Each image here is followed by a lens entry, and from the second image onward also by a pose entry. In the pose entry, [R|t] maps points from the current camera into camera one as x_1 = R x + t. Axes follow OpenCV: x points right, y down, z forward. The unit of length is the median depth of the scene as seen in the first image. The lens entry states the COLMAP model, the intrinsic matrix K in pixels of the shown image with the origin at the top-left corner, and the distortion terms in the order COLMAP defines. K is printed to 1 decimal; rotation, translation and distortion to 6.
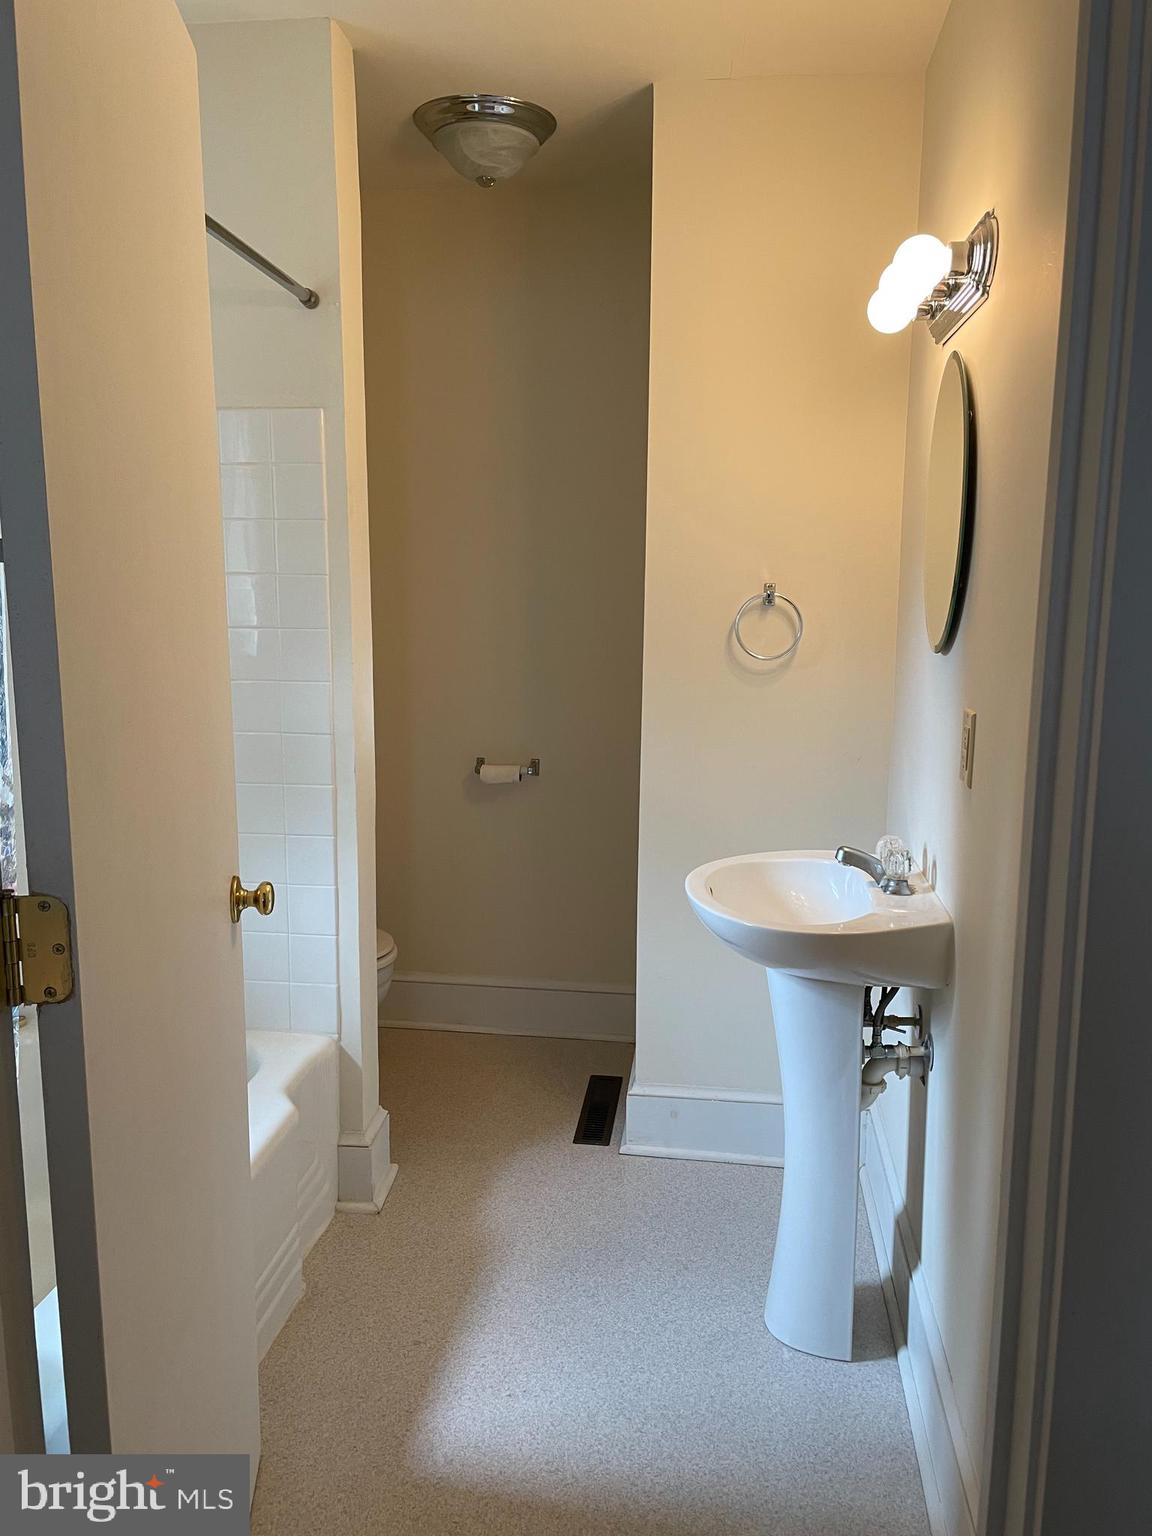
lens RADIAL K [[1151.0, 0, 576.0], [0, 1151.0, 768.0], [0, 0, 1]] dist [0.108002, -0.182947]
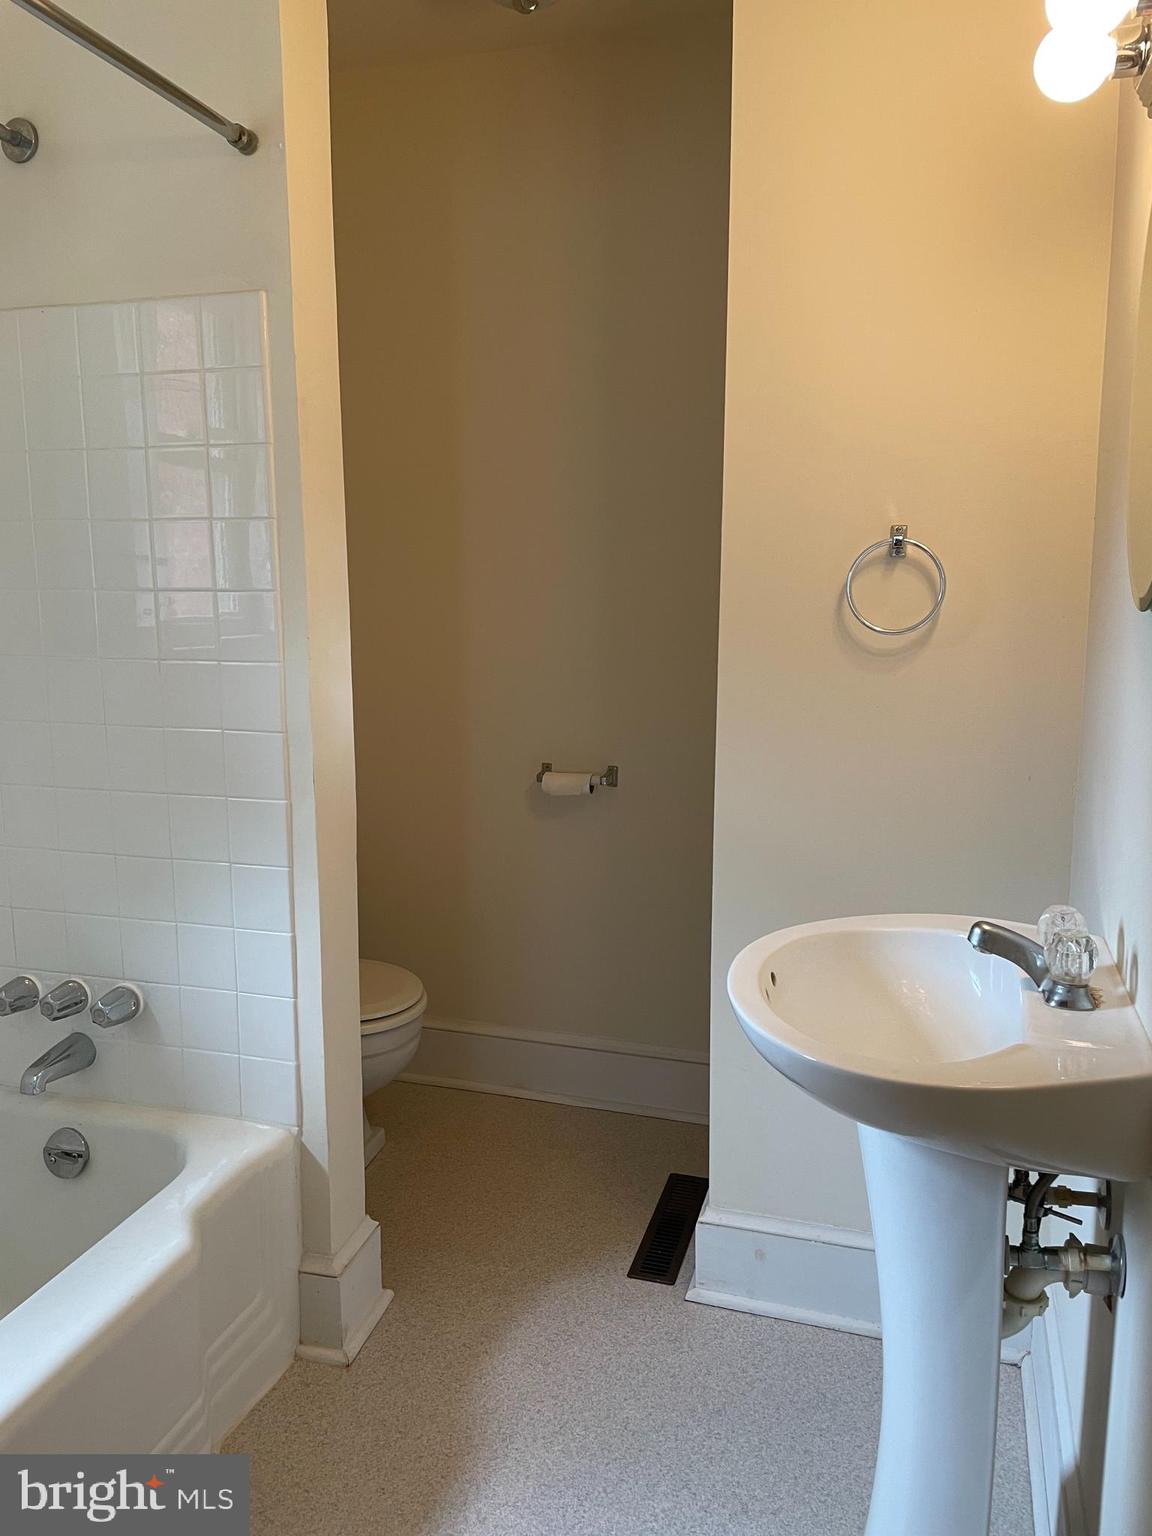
lens RADIAL K [[1184.5, 0, 554.4], [0, 1184.5, 765.2], [0, 0, 1]] dist [0.085239, -0.114639]
pose [[0.985311, 0.017920, -0.169828, 0.091795], [-0.018186, 0.999835, -0.000009, -0.010857], [0.169799, 0.003098, 0.985474, 0.263857]]
